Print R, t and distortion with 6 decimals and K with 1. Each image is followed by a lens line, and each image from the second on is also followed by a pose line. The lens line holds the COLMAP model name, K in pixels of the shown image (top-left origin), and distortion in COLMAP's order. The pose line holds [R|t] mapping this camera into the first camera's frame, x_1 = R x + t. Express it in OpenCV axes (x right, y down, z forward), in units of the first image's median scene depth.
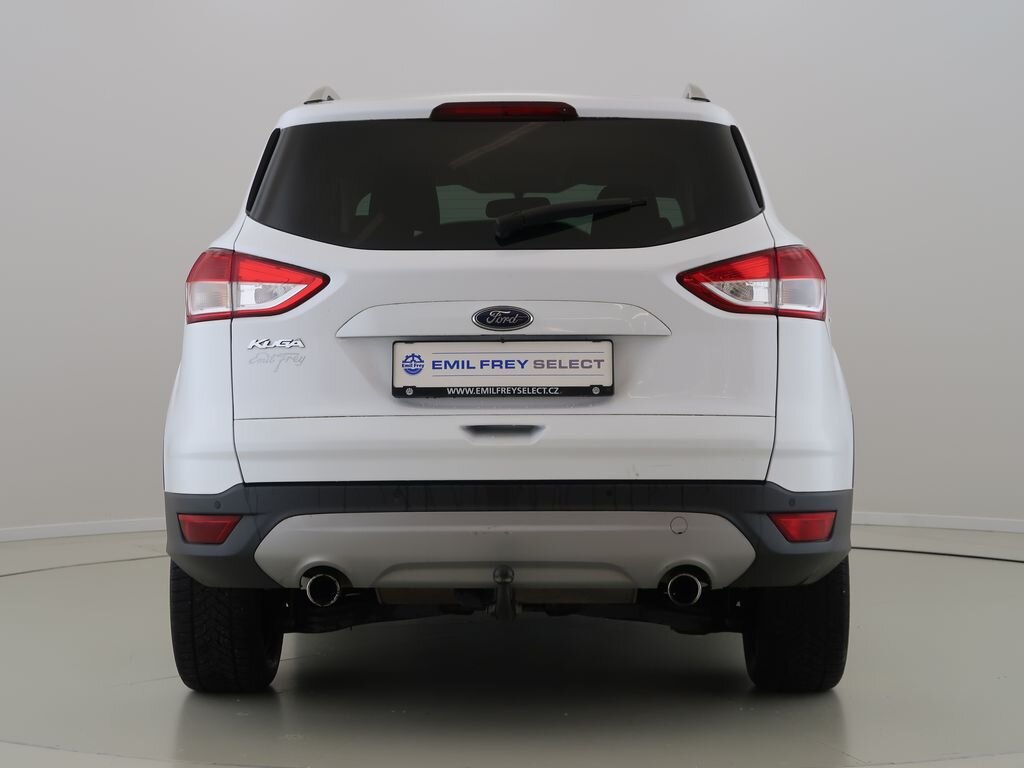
lens RADIAL K [[690.6, 0, 478.4], [0, 690.6, 360.8], [0, 0, 1]] dist [0.019458, -0.000485]
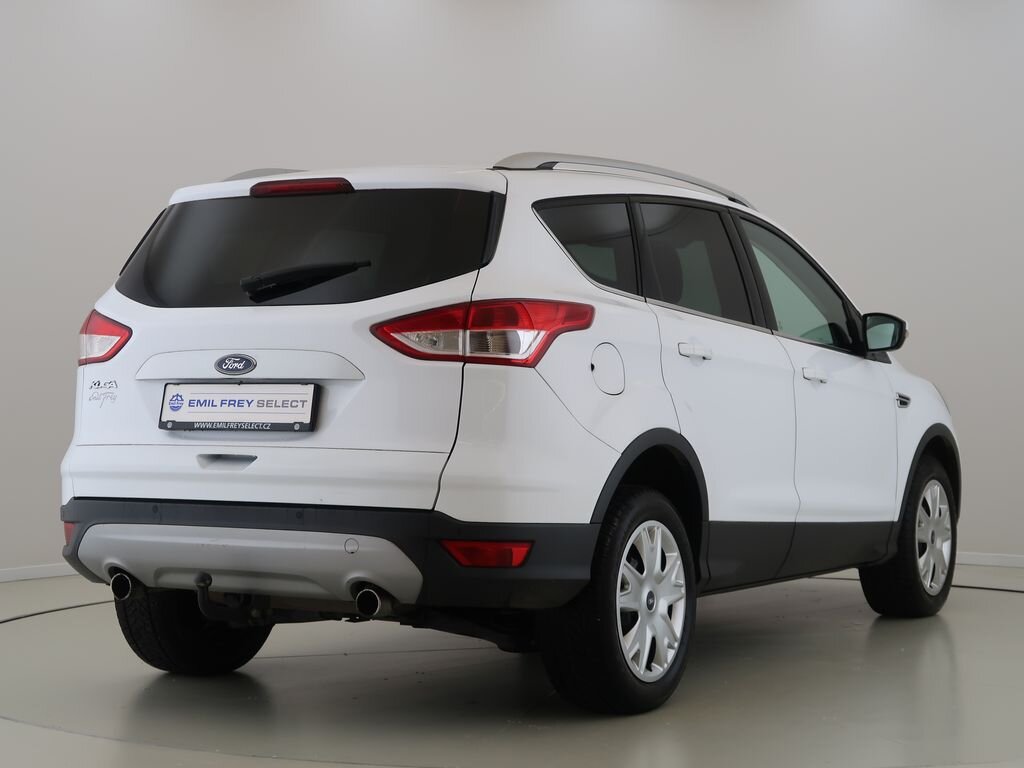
lens RADIAL K [[652.6, 0, 518.7], [0, 652.6, 378.0], [0, 0, 1]] dist [-0.011714, -0.000283]
pose [[0.987210, 0.005684, -0.159322, 0.684465], [-0.010636, 0.999486, -0.030247, -0.009308], [0.159068, 0.031555, 0.986763, -0.025811]]
